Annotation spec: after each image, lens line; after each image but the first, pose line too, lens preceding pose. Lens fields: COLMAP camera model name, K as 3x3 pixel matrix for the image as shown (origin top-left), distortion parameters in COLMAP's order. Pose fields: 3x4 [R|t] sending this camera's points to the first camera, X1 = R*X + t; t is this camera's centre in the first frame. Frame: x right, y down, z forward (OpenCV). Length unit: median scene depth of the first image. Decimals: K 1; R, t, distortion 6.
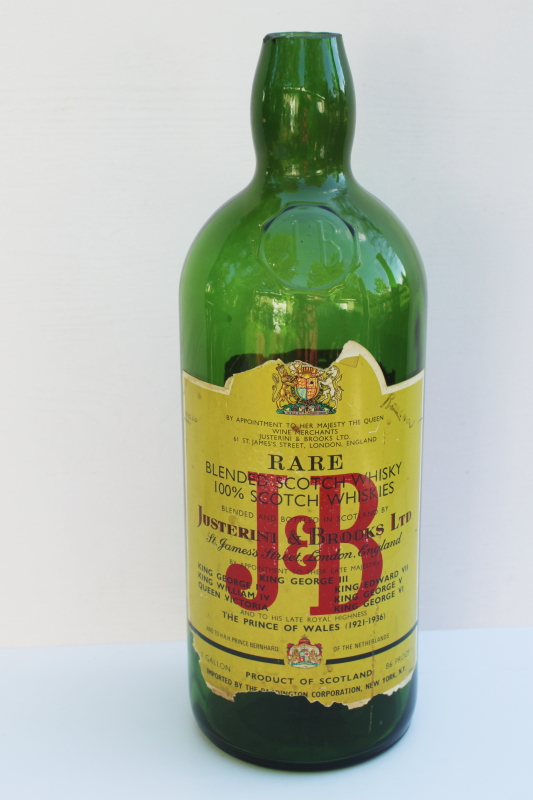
lens RADIAL K [[1059.0, 0, 266.5], [0, 1059.0, 400.0], [0, 0, 1]] dist [-0.004250, 0.004358]
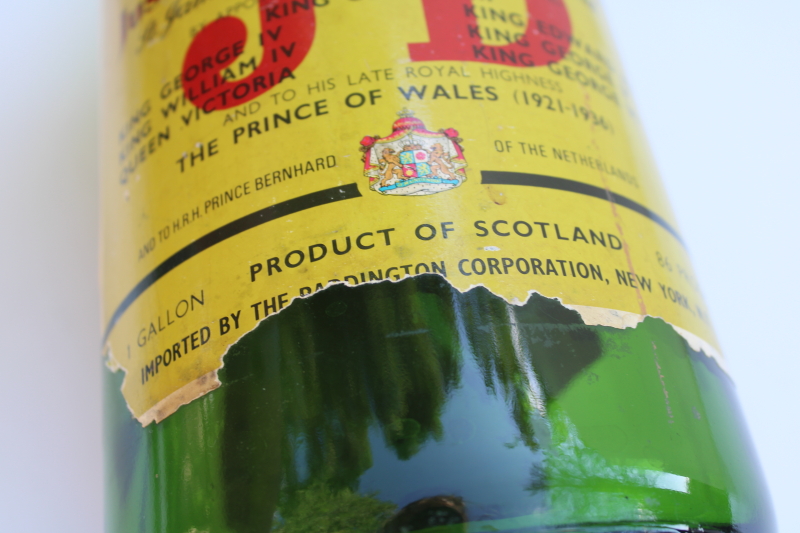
lens RADIAL K [[1059.0, 0, 400.0], [0, 1059.0, 266.5], [0, 0, 1]] dist [-0.004250, 0.004358]
pose [[0.988758, -0.101769, 0.109545, -0.009522], [0.149137, 0.723783, -0.673718, 0.498770], [-0.010723, 0.682482, 0.730824, 0.783127]]
